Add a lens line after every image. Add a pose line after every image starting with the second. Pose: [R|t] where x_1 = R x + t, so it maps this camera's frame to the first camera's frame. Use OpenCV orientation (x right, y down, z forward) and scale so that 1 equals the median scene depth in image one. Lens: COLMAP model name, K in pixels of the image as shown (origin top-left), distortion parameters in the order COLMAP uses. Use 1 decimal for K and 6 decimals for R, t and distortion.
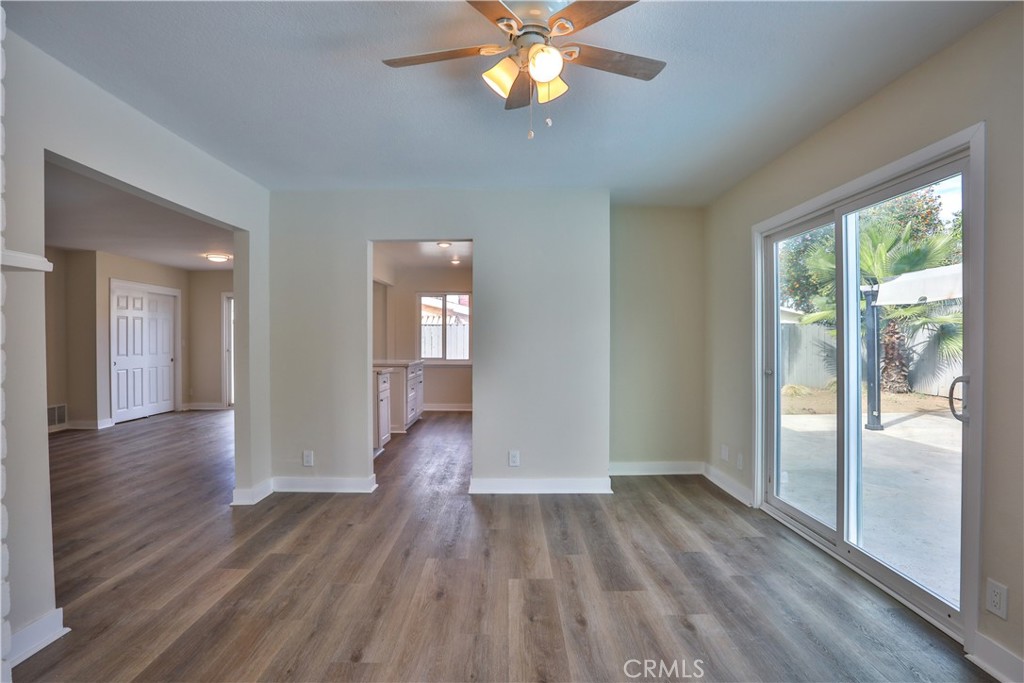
lens RADIAL K [[518.8, 0, 512.4], [0, 518.8, 333.5], [0, 0, 1]] dist [-0.058243, 0.013408]
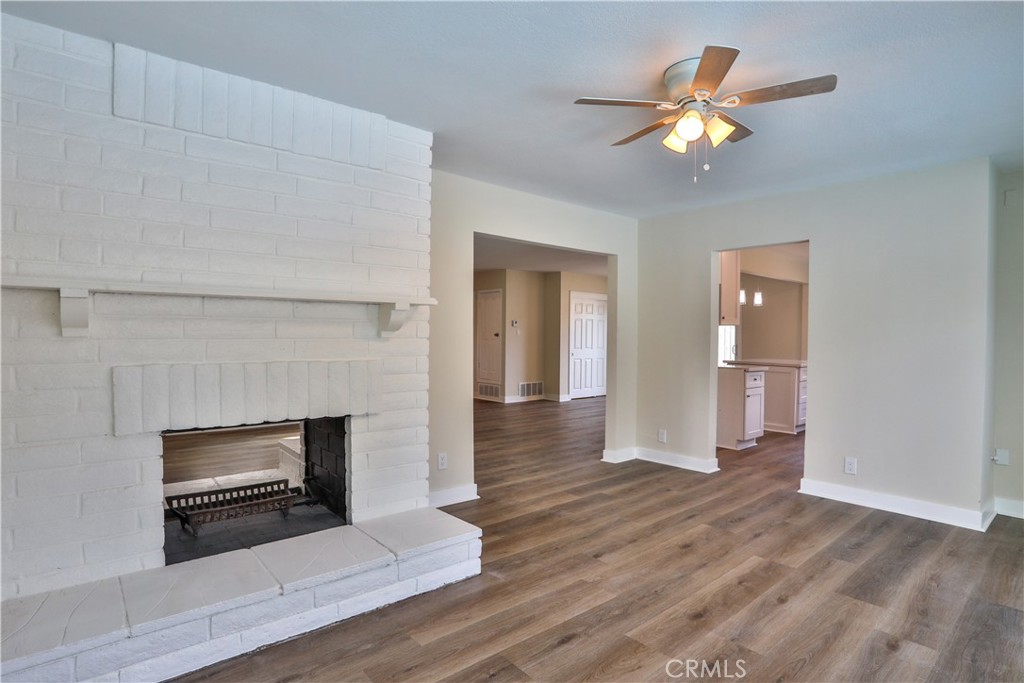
lens RADIAL K [[518.8, 0, 511.7], [0, 518.8, 344.8], [0, 0, 1]] dist [-0.058243, 0.013408]
pose [[0.659386, 0.021034, -0.751510, 0.363394], [-0.002551, 0.999665, 0.025741, -0.002809], [0.751800, -0.015057, 0.659219, -0.087792]]
